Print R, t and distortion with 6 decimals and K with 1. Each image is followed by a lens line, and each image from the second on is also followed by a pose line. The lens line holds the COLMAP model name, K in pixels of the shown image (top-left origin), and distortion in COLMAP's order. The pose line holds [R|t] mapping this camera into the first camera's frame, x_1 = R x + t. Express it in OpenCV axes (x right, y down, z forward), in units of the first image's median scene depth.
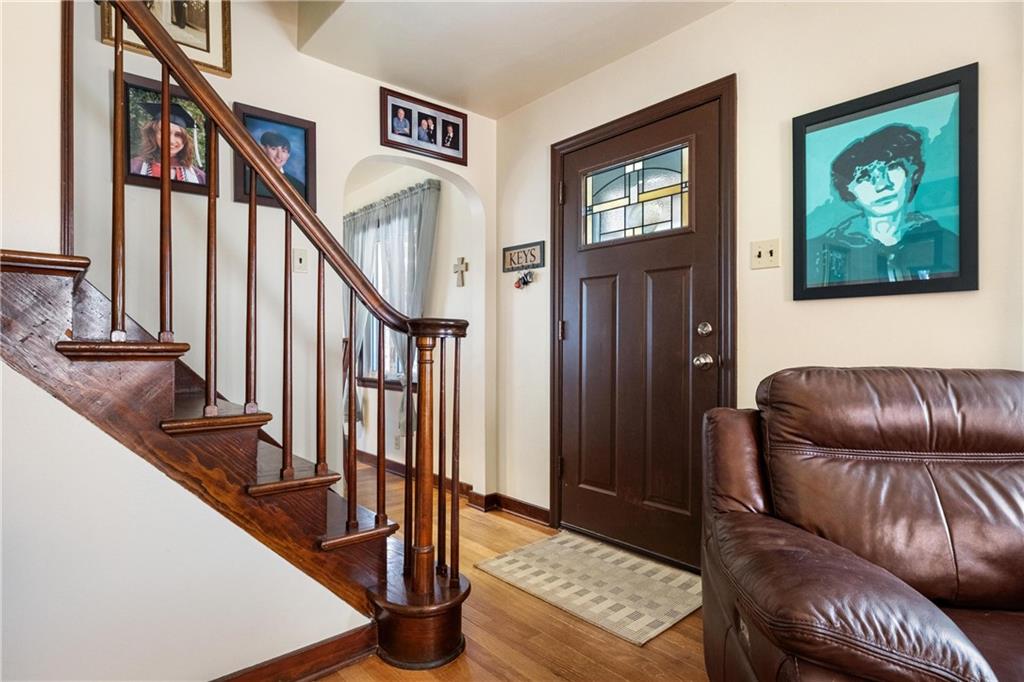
lens RADIAL K [[544.3, 0, 513.9], [0, 544.3, 343.1], [0, 0, 1]] dist [-0.005427, -0.000324]
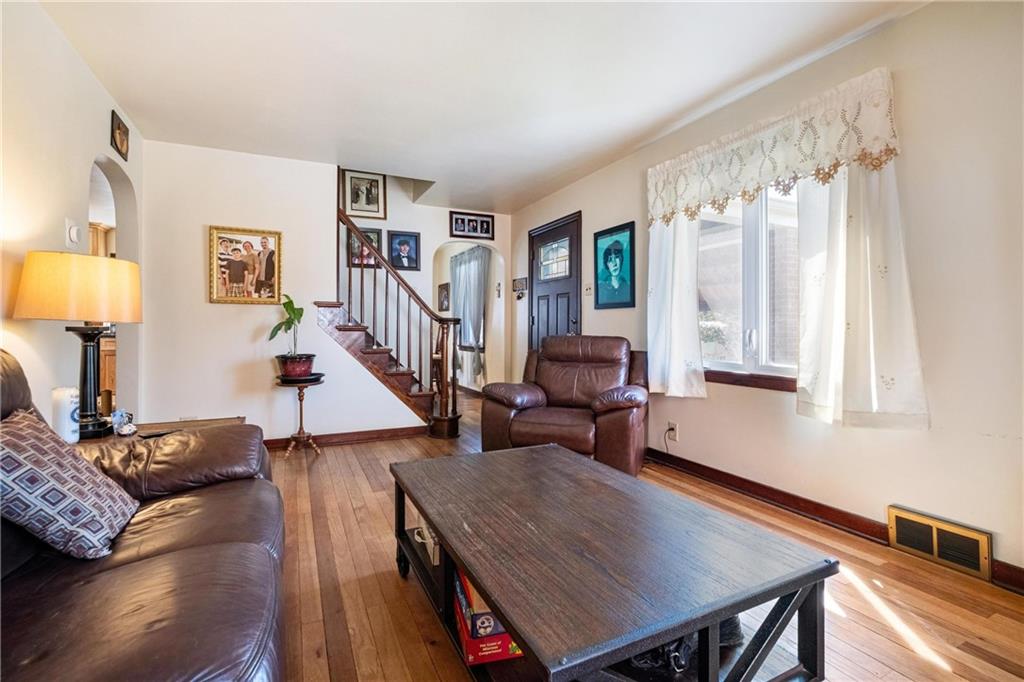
lens RADIAL K [[451.2, 0, 510.2], [0, 451.2, 333.5], [0, 0, 1]] dist [-0.000013, -0.000001]
pose [[0.964332, 0.008280, -0.264567, 0.548707], [-0.004450, 0.999876, 0.015074, -0.000413], [0.264660, -0.013359, 0.964249, -0.813371]]
